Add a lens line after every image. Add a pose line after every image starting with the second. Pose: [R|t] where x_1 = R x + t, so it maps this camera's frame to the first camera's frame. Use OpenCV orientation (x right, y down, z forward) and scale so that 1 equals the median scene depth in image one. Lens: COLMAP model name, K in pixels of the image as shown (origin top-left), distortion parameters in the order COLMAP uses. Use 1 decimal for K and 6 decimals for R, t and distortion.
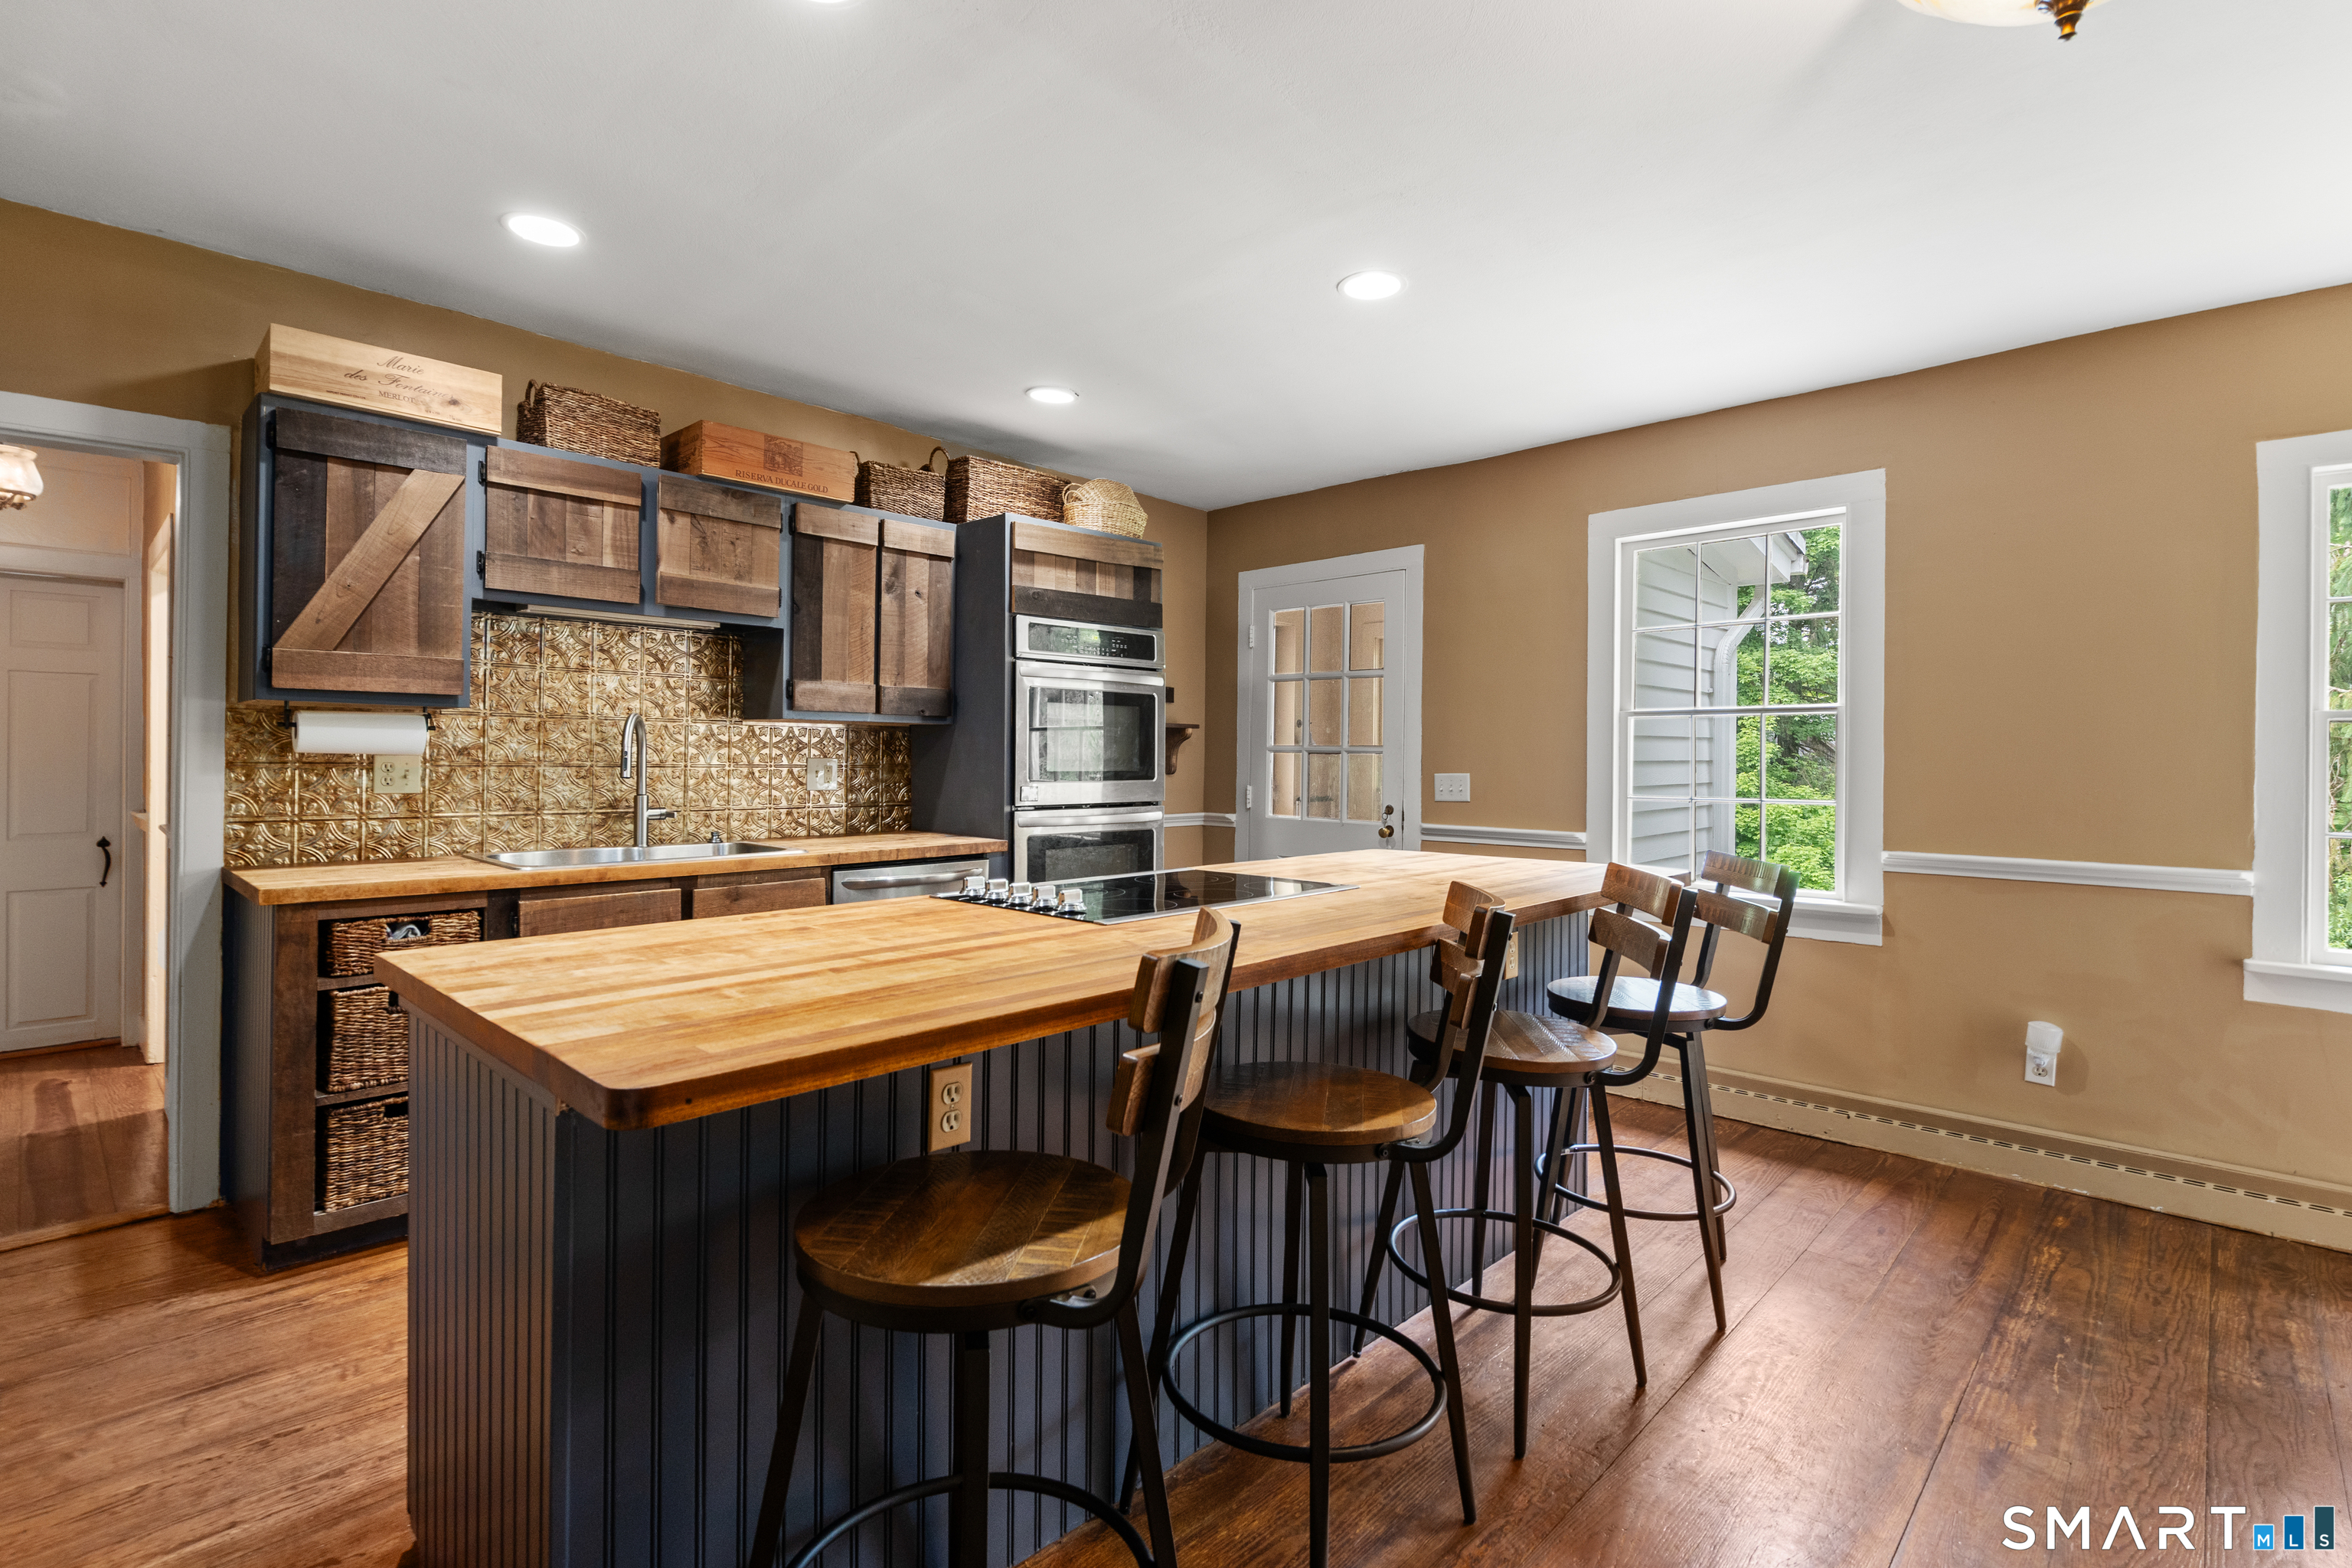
lens RADIAL K [[1114.4, 0, 1166.5], [0, 1114.4, 760.0], [0, 0, 1]] dist [-0.002316, -0.000481]
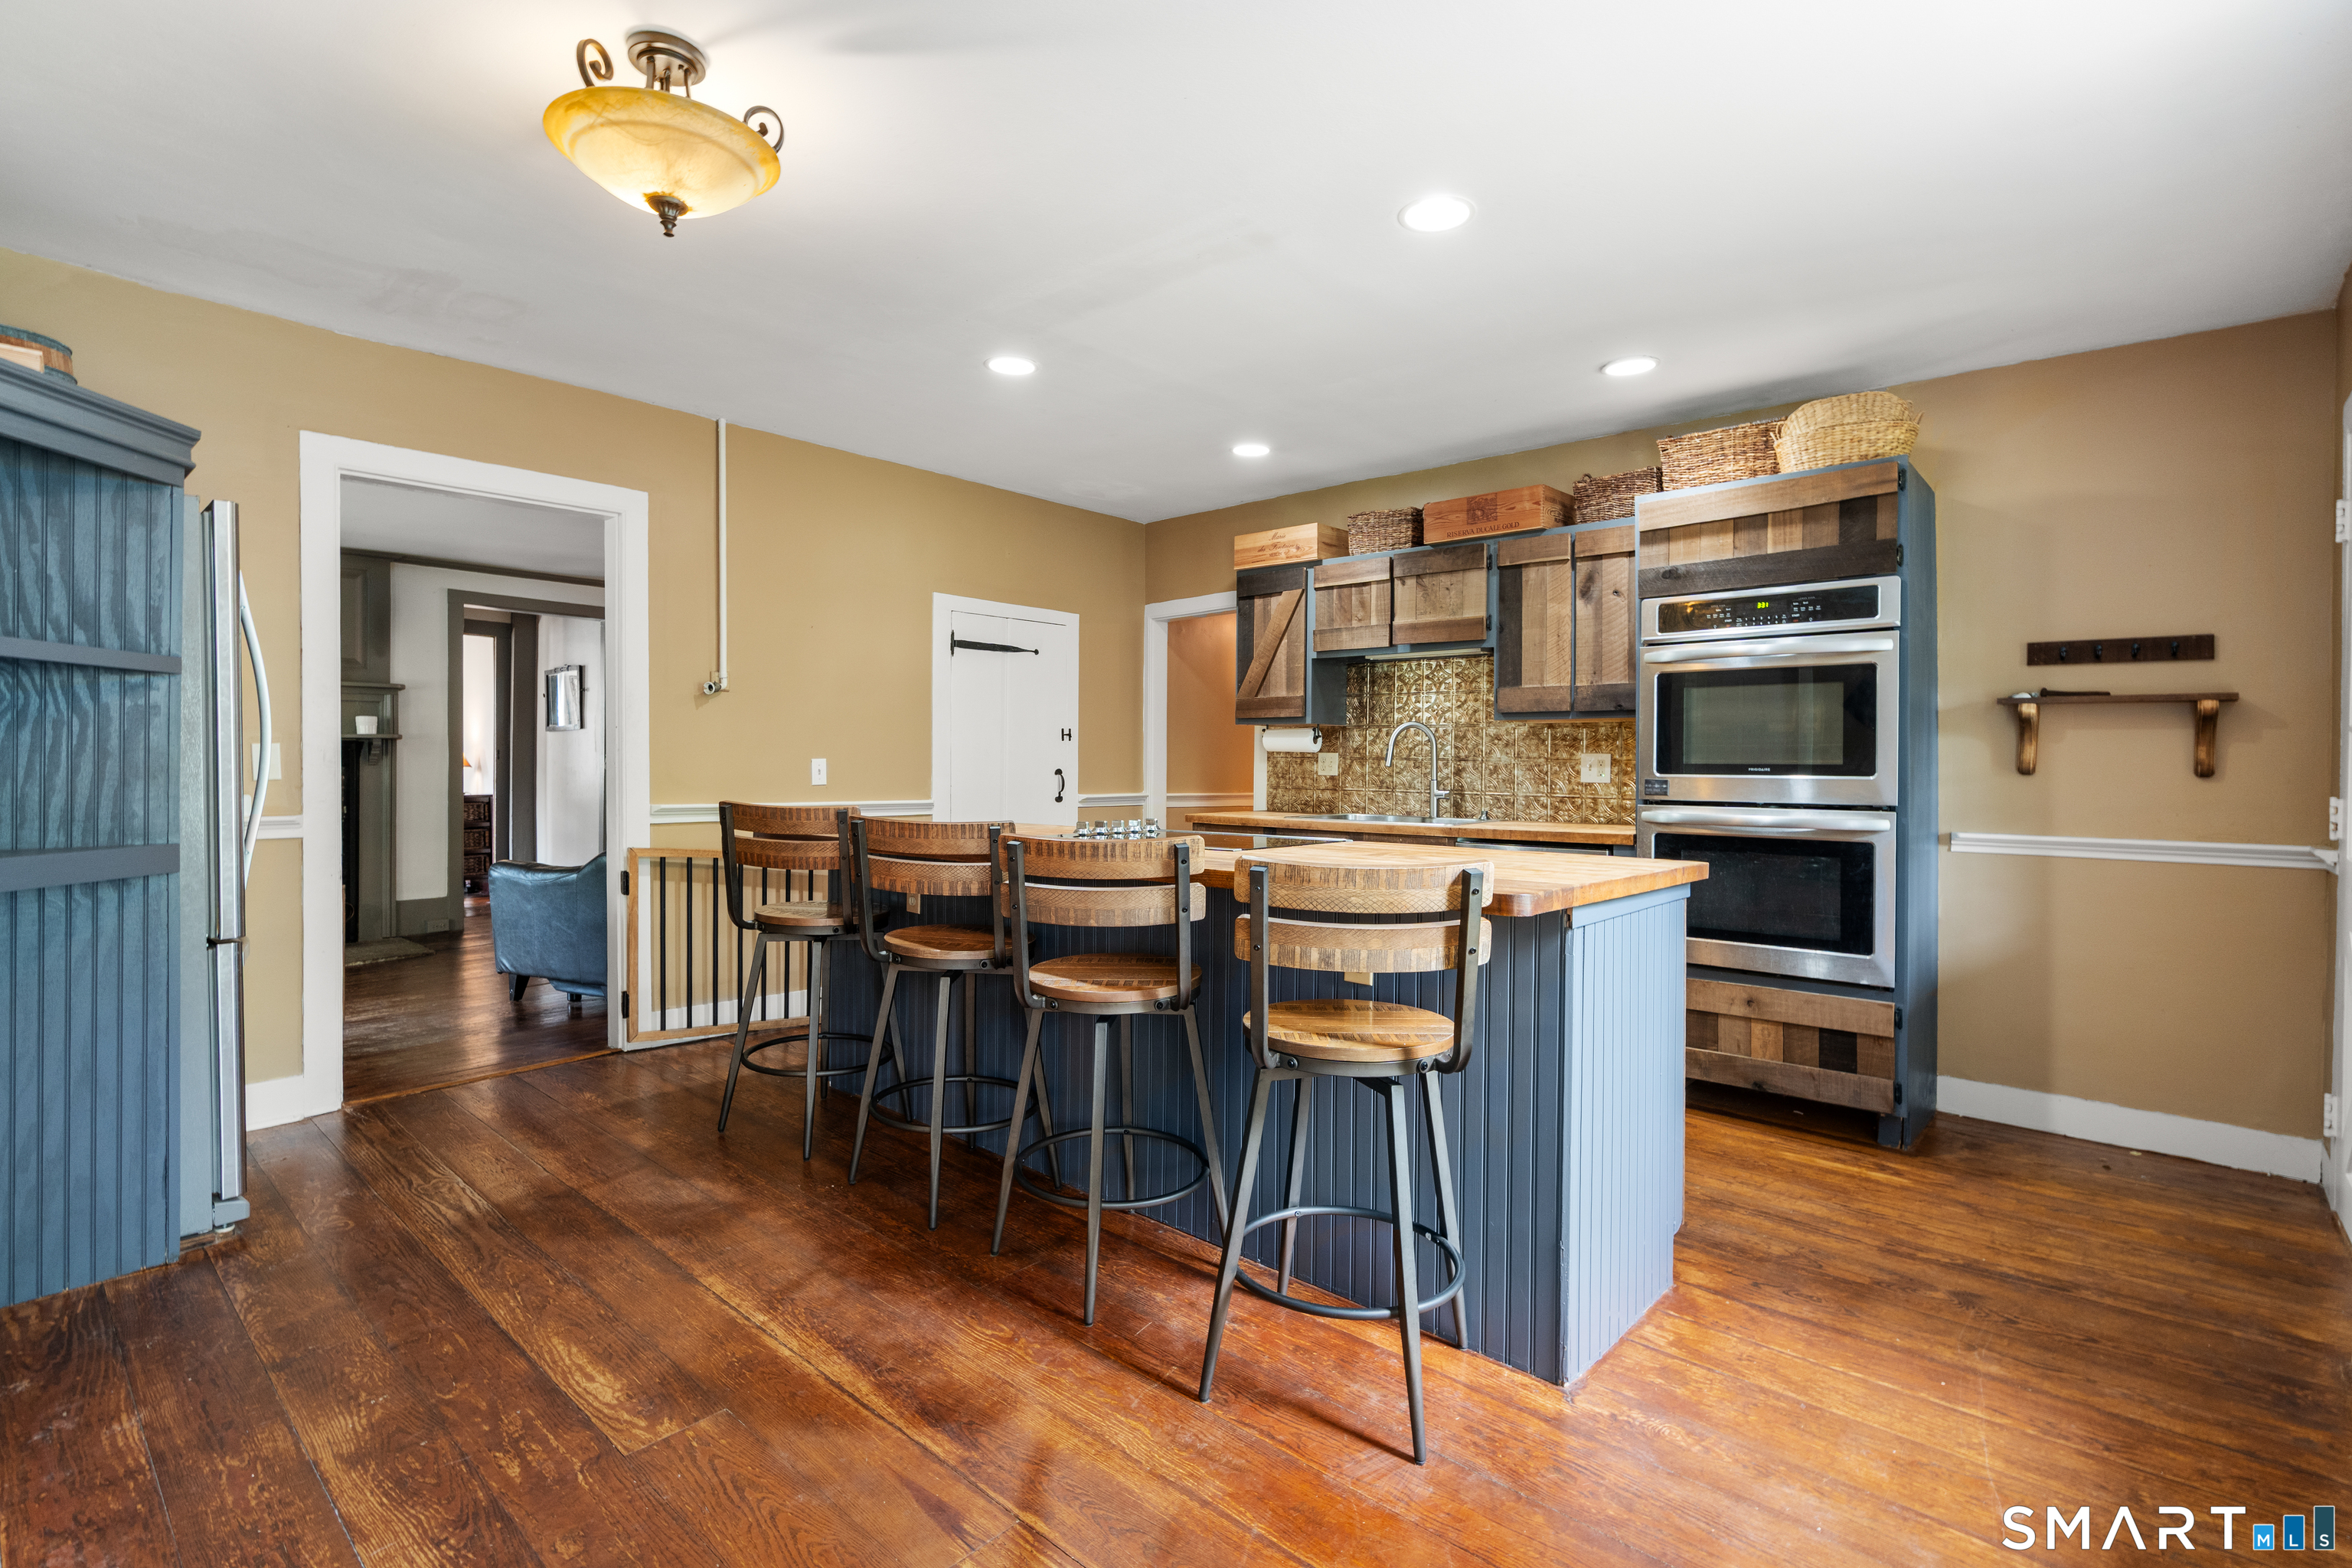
lens RADIAL K [[1114.4, 0, 1169.2], [0, 1114.4, 777.0], [0, 0, 1]] dist [-0.002316, -0.000481]
pose [[0.029304, 0.007221, -0.999544, 0.843526], [-0.006113, 0.999956, 0.007045, 0.018458], [0.999552, 0.005904, 0.029347, 0.583193]]
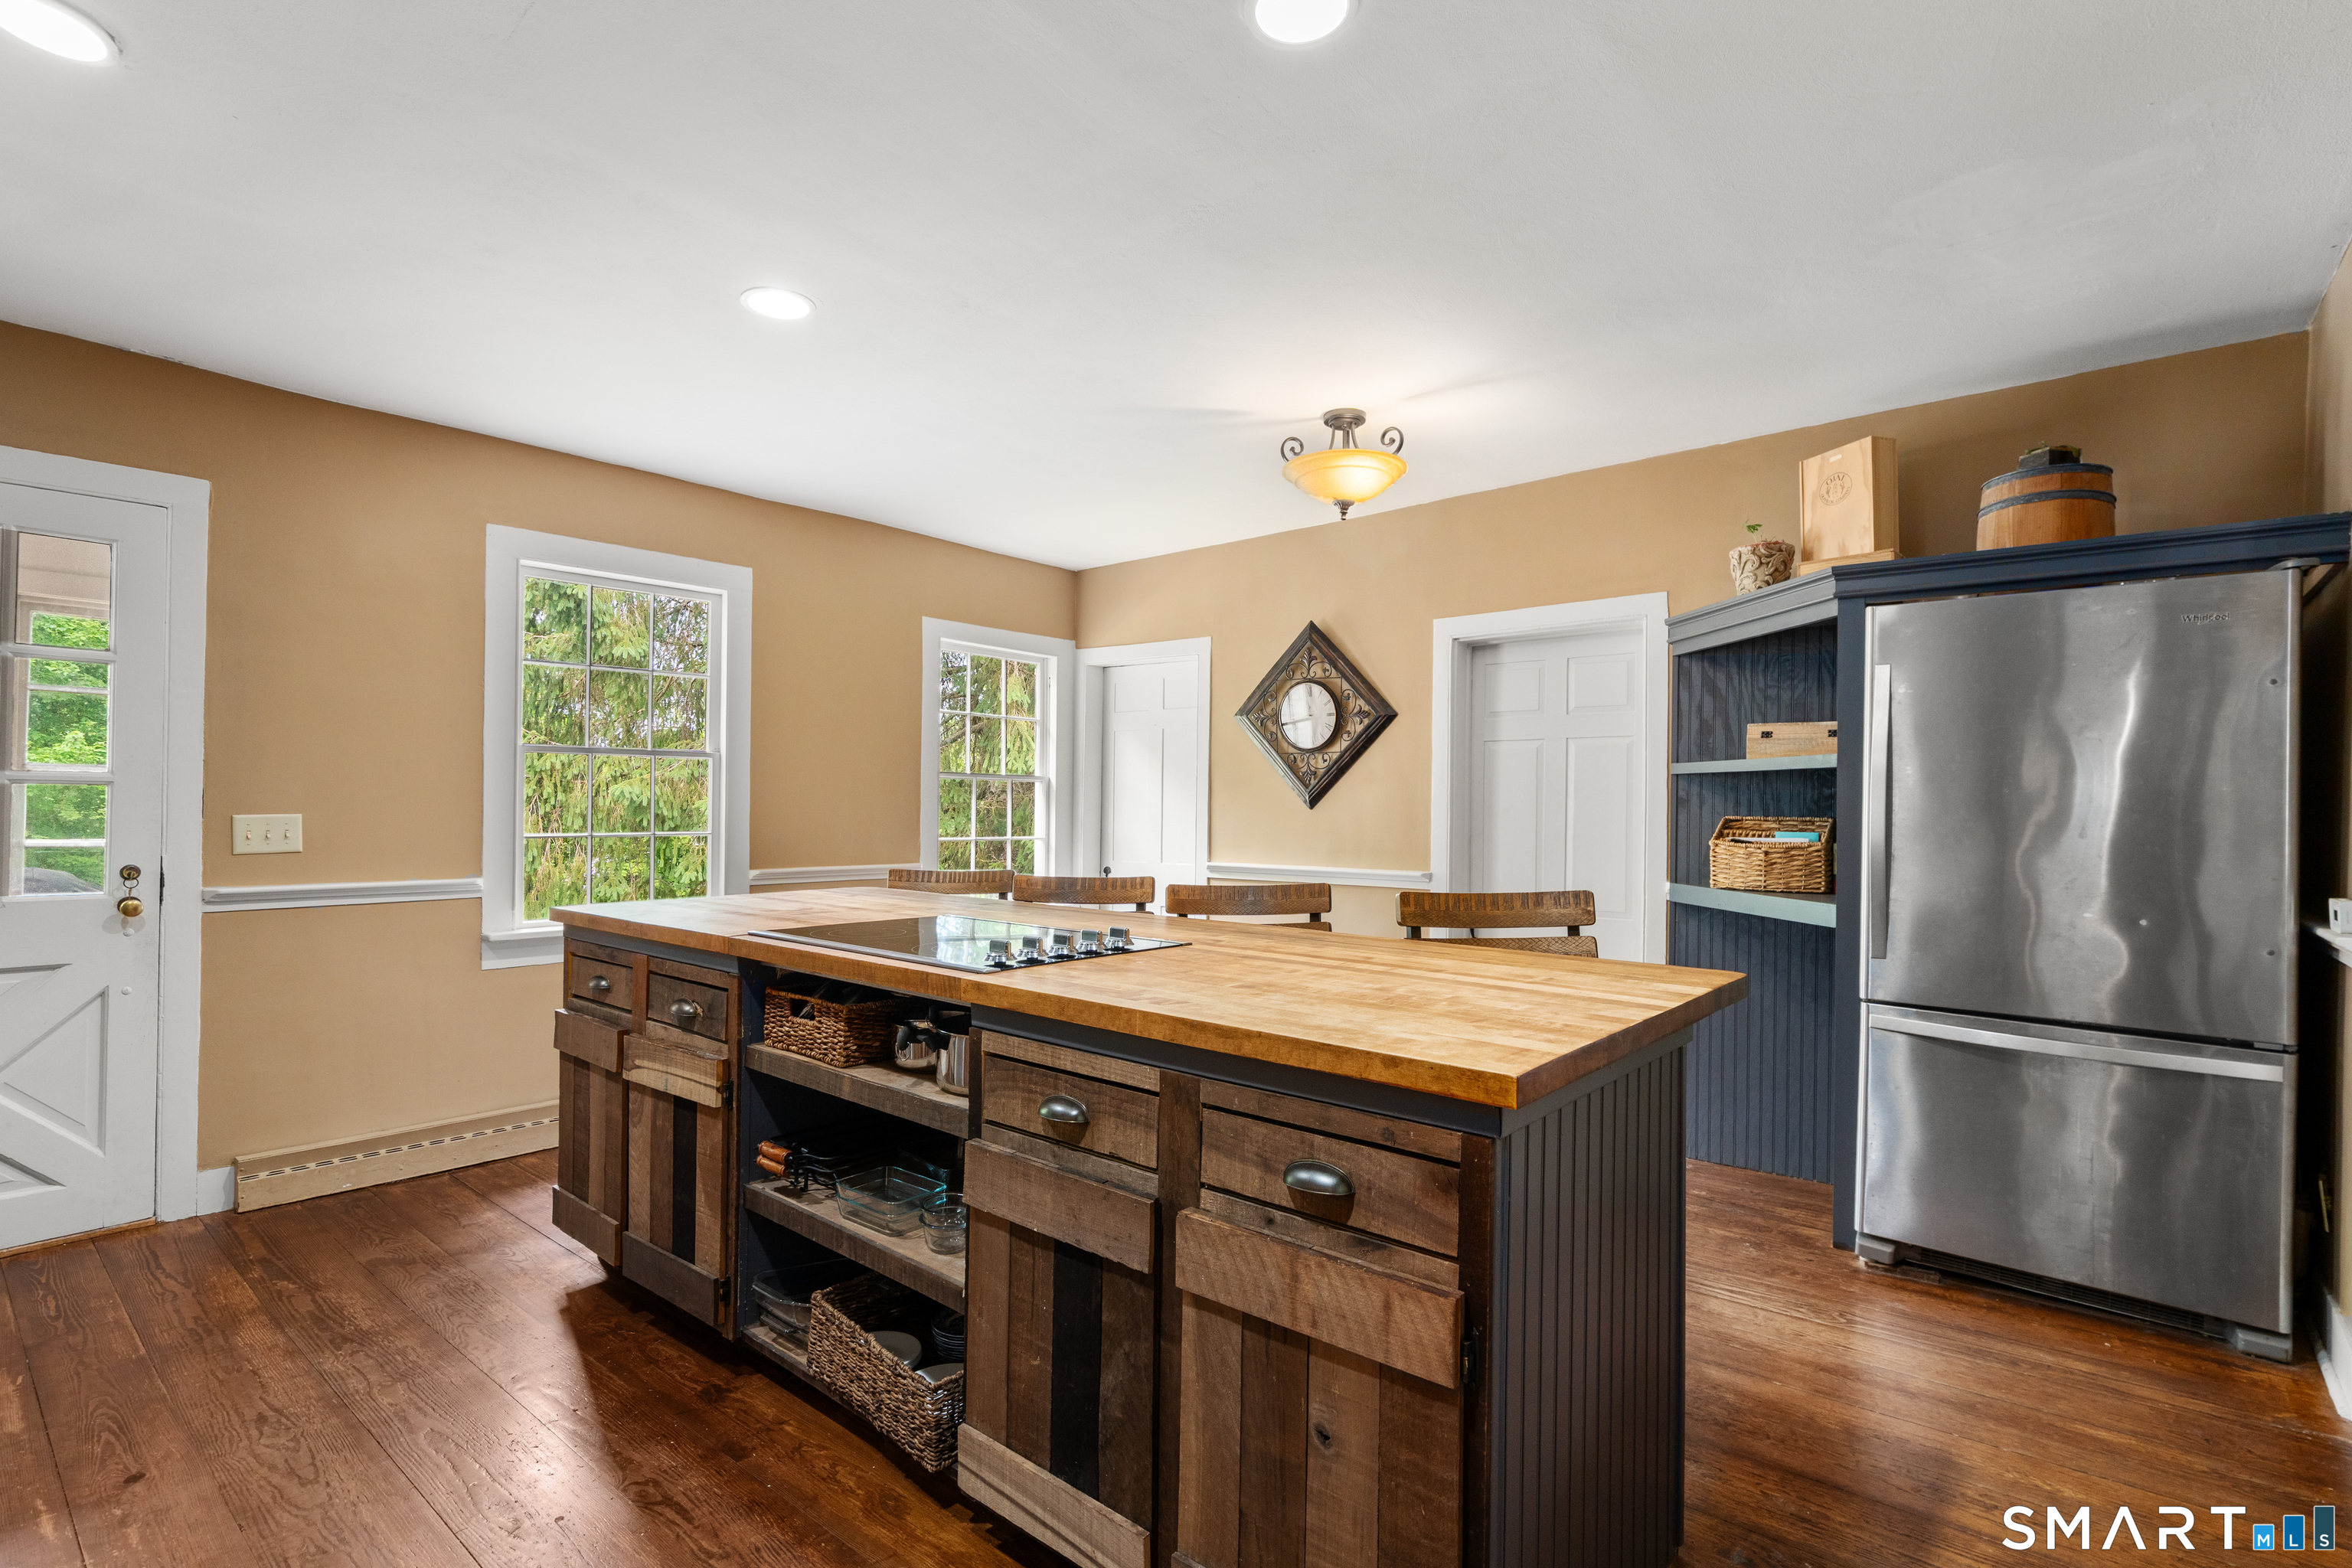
lens RADIAL K [[1114.4, 0, 1173.9], [0, 1114.4, 796.5], [0, 0, 1]] dist [-0.002316, -0.000481]
pose [[-0.055290, -0.004205, 0.998462, -0.599952], [-0.010384, 0.999939, 0.003636, -0.009790], [-0.998416, -0.010167, -0.055330, 0.543841]]
